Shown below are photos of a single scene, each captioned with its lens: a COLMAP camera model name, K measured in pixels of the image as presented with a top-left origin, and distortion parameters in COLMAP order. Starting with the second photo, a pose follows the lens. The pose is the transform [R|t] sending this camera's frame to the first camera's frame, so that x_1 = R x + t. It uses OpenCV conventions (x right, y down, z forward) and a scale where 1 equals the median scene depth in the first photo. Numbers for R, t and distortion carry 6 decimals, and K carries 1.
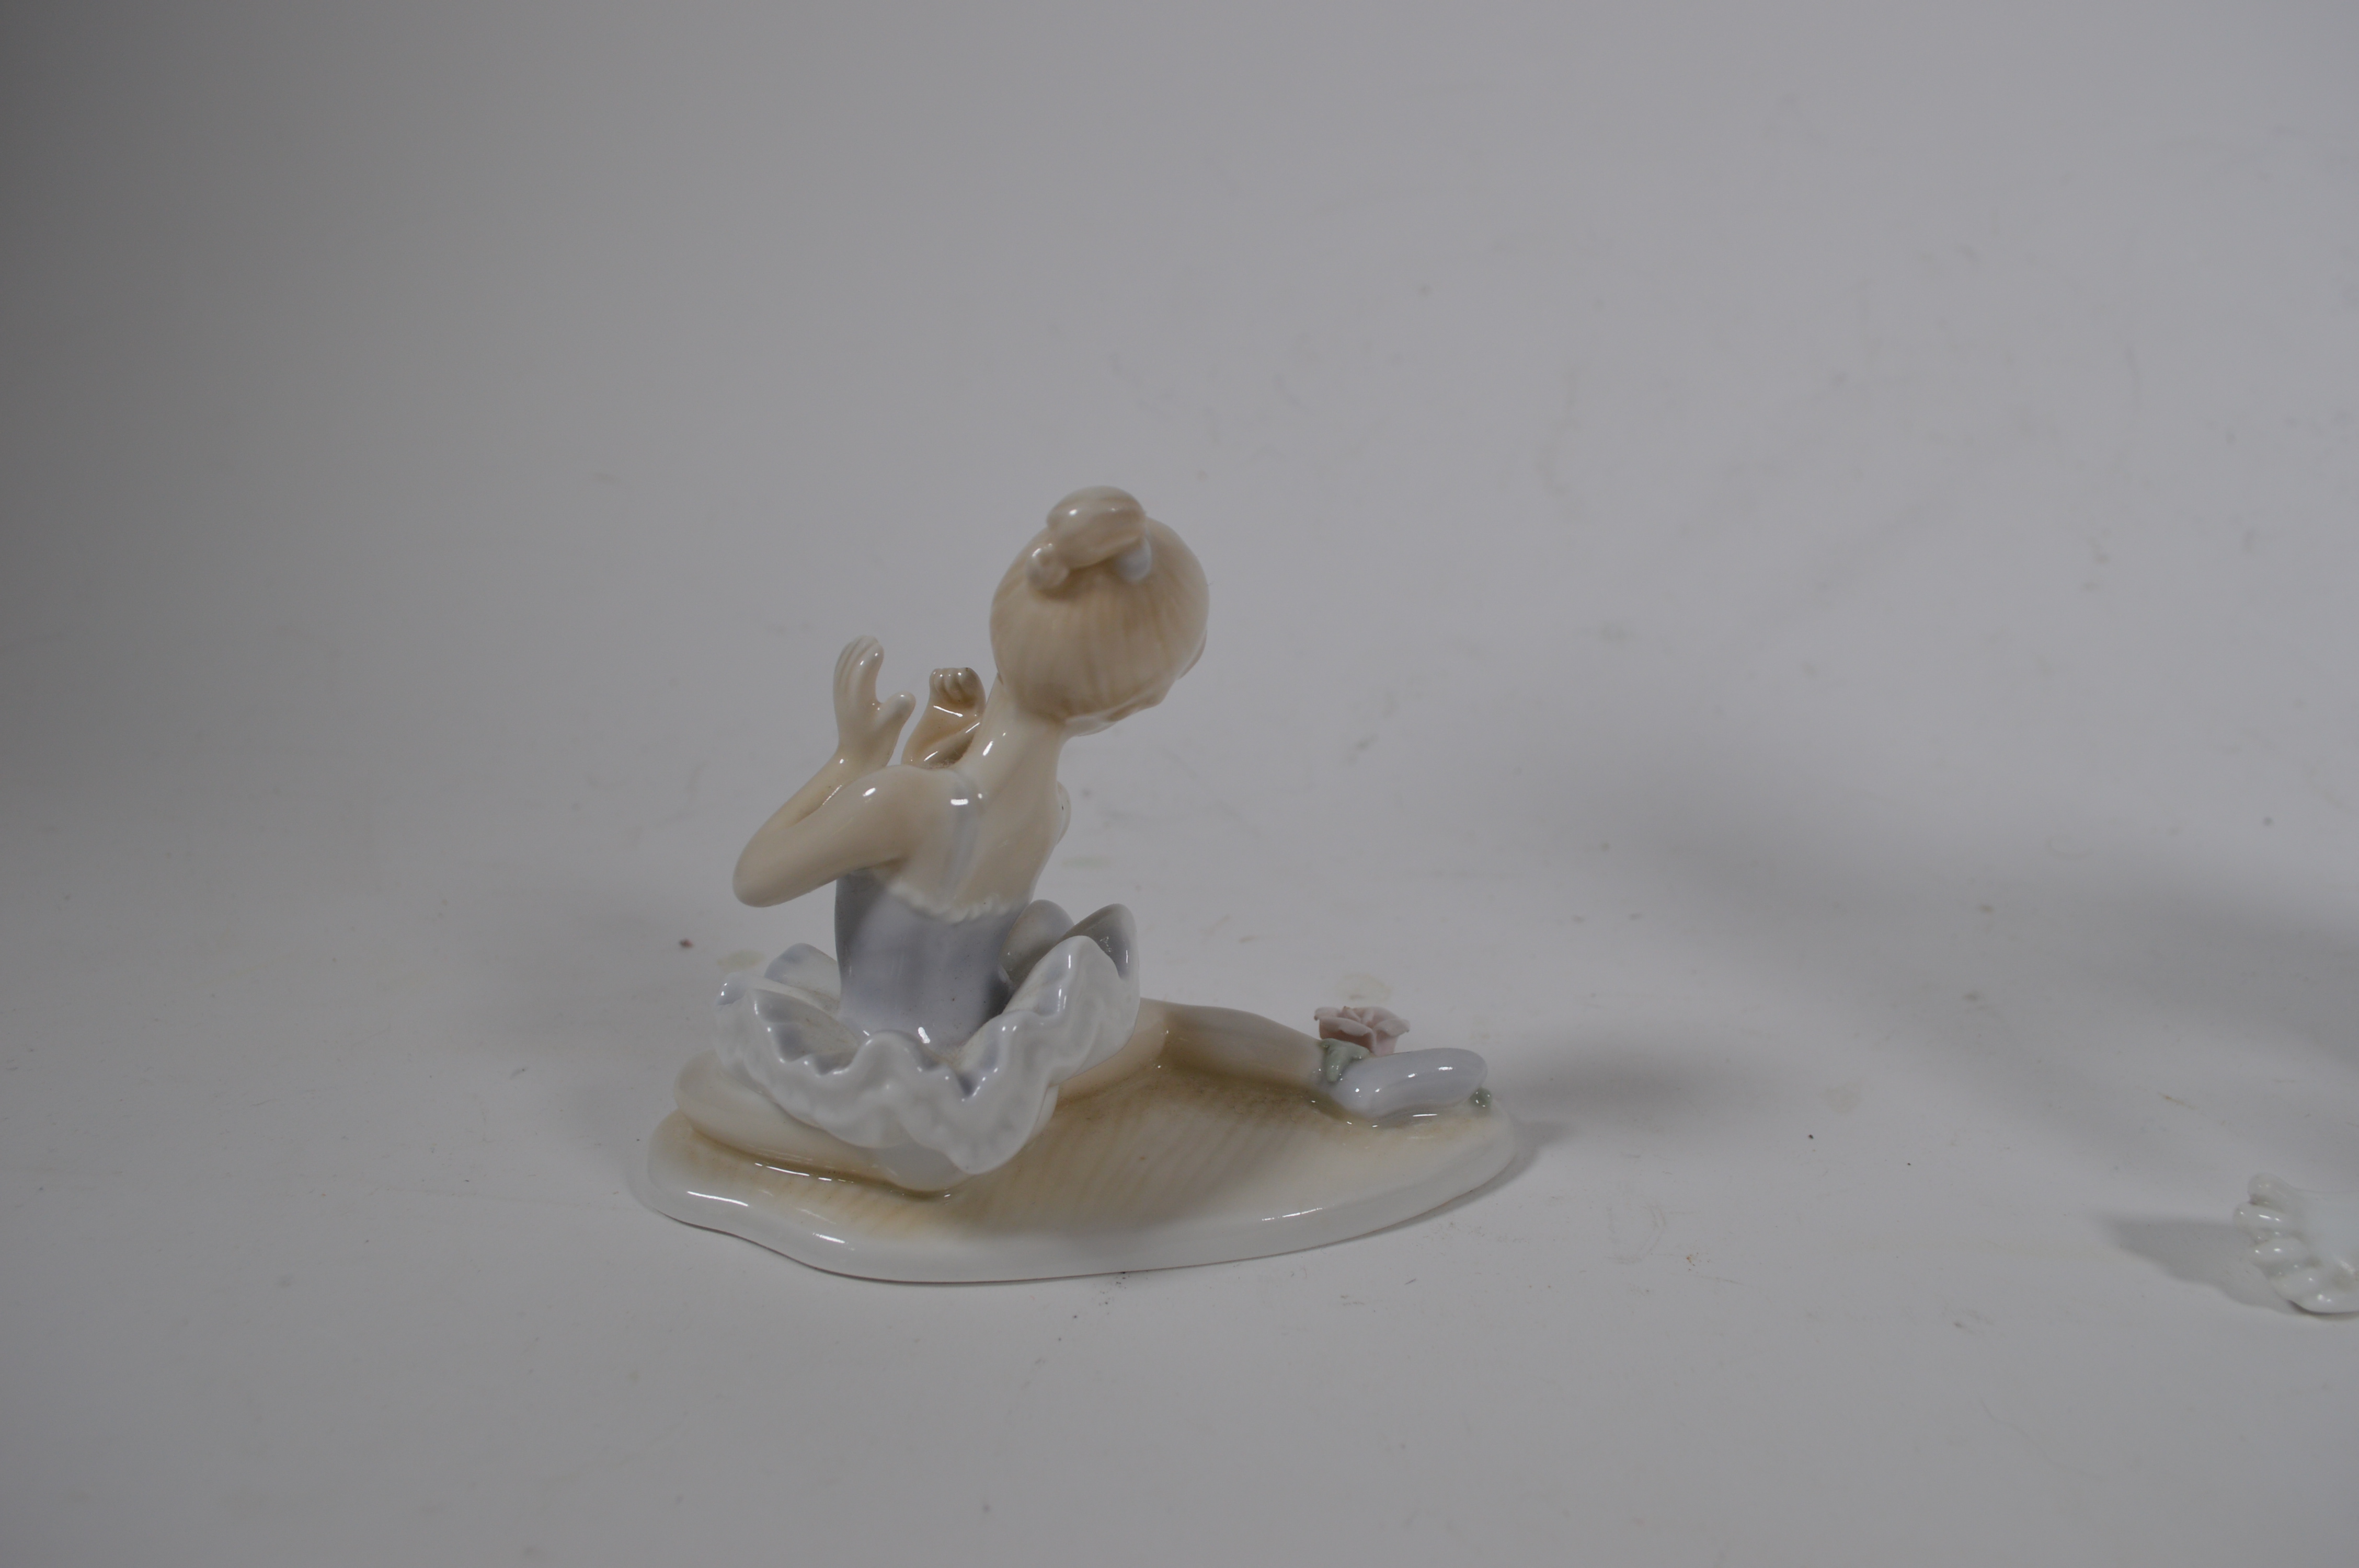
lens RADIAL K [[1892.5, 0, 1171.8], [0, 1892.5, 792.6], [0, 0, 1]] dist [-0.089141, 0.040554]
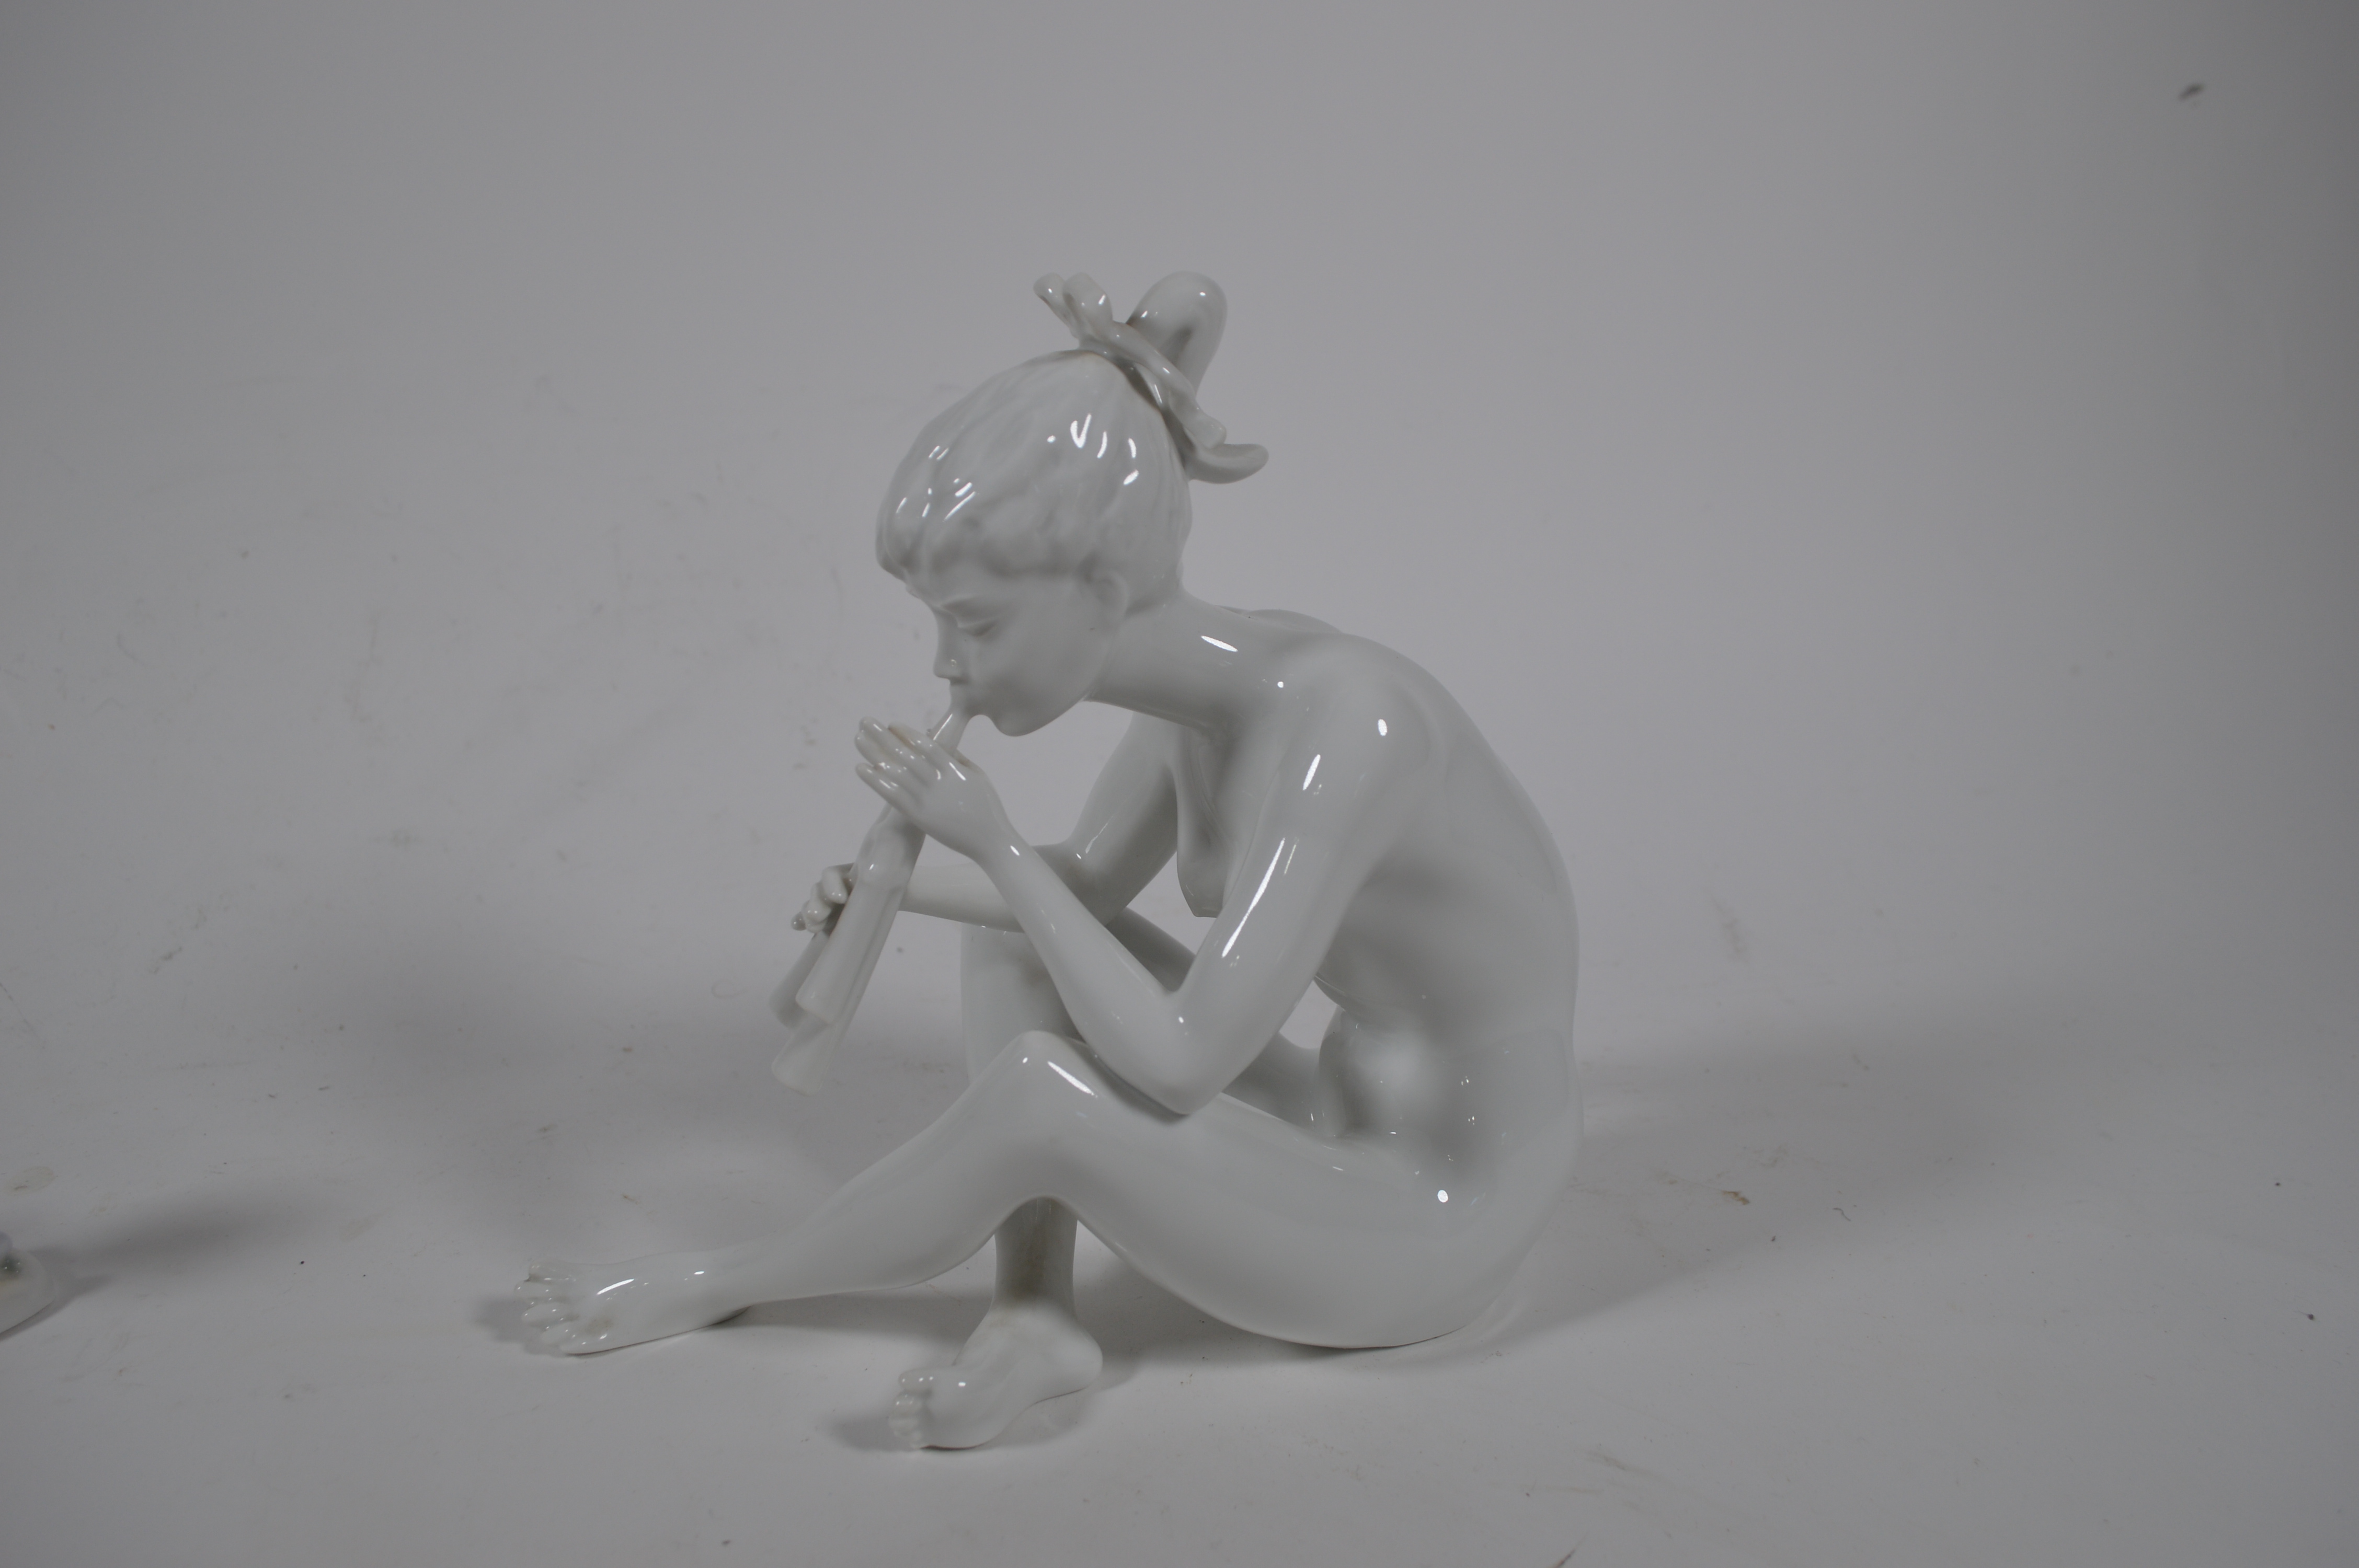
lens RADIAL K [[1892.5, 0, 1161.6], [0, 1892.5, 795.0], [0, 0, 1]] dist [-0.089141, 0.040554]
pose [[0.959058, -0.083376, 0.270658, 0.392854], [0.096898, 0.994608, -0.036963, -0.022693], [-0.266116, 0.061676, 0.961966, -0.276896]]
